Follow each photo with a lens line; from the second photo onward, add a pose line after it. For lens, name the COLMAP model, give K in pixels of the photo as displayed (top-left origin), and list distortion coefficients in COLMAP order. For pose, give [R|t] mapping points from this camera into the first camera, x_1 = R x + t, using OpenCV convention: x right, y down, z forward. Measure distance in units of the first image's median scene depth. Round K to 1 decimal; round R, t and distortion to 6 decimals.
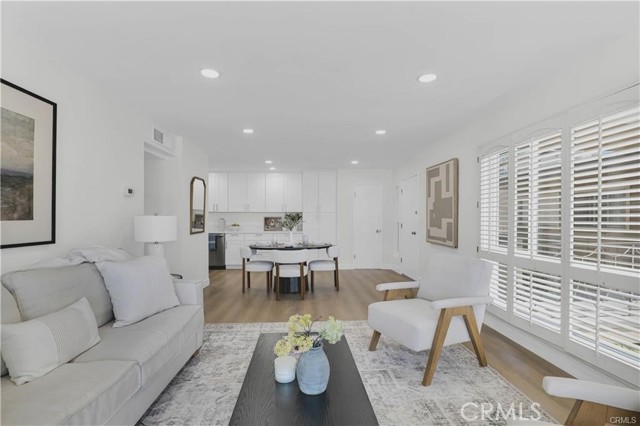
lens RADIAL K [[307.2, 0, 318.6], [0, 307.2, 218.3], [0, 0, 1]] dist [-0.022128, 0.004573]
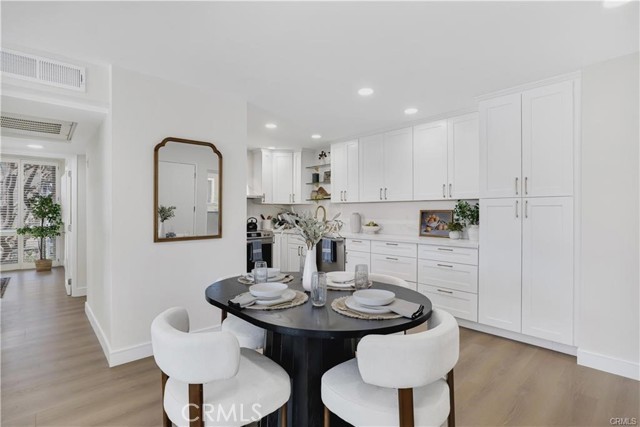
lens RADIAL K [[307.2, 0, 322.0], [0, 307.2, 213.9], [0, 0, 1]] dist [-0.022128, 0.004573]
pose [[0.647125, 0.003074, -0.762377, 0.214502], [0.000917, 0.999988, 0.004810, -0.001549], [0.762383, -0.003812, 0.647115, 0.921860]]
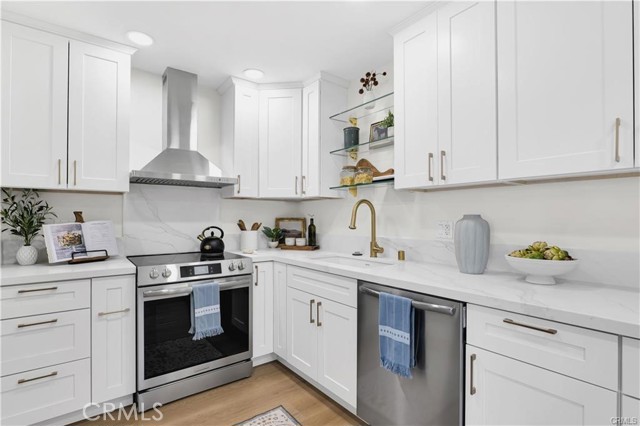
lens RADIAL K [[307.2, 0, 320.3], [0, 307.2, 218.3], [0, 0, 1]] dist [-0.022128, 0.004573]
pose [[0.576655, -0.000237, -0.816988, -0.344446], [0.000518, 1.000000, 0.000076, 0.003860], [0.816988, -0.000467, 0.576655, 1.352924]]
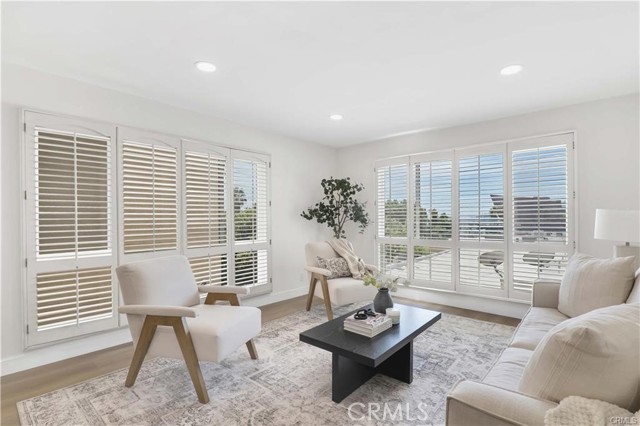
lens RADIAL K [[307.2, 0, 317.2], [0, 307.2, 216.0], [0, 0, 1]] dist [-0.022128, 0.004573]
pose [[-0.712296, 0.000707, 0.701878, -0.314397], [0.000650, 1.000000, -0.000349, 0.000818], [-0.701878, 0.000208, -0.712297, 0.819355]]
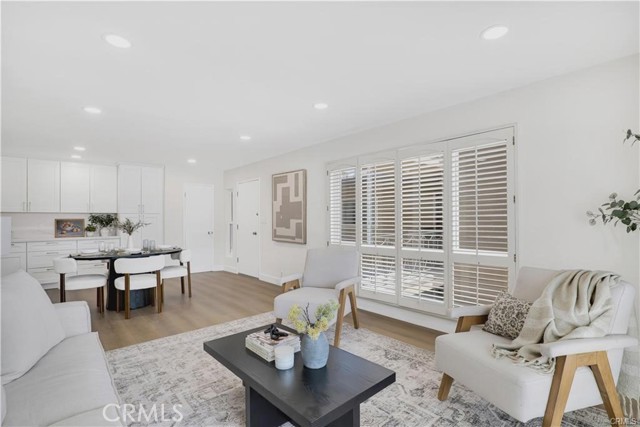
lens RADIAL K [[307.2, 0, 319.5], [0, 307.2, 217.5], [0, 0, 1]] dist [-0.022128, 0.004573]
pose [[0.778891, -0.001997, 0.627156, -0.245239], [0.006960, 0.999961, -0.005460, -0.000101], [-0.627120, 0.008617, 0.778875, 0.022829]]
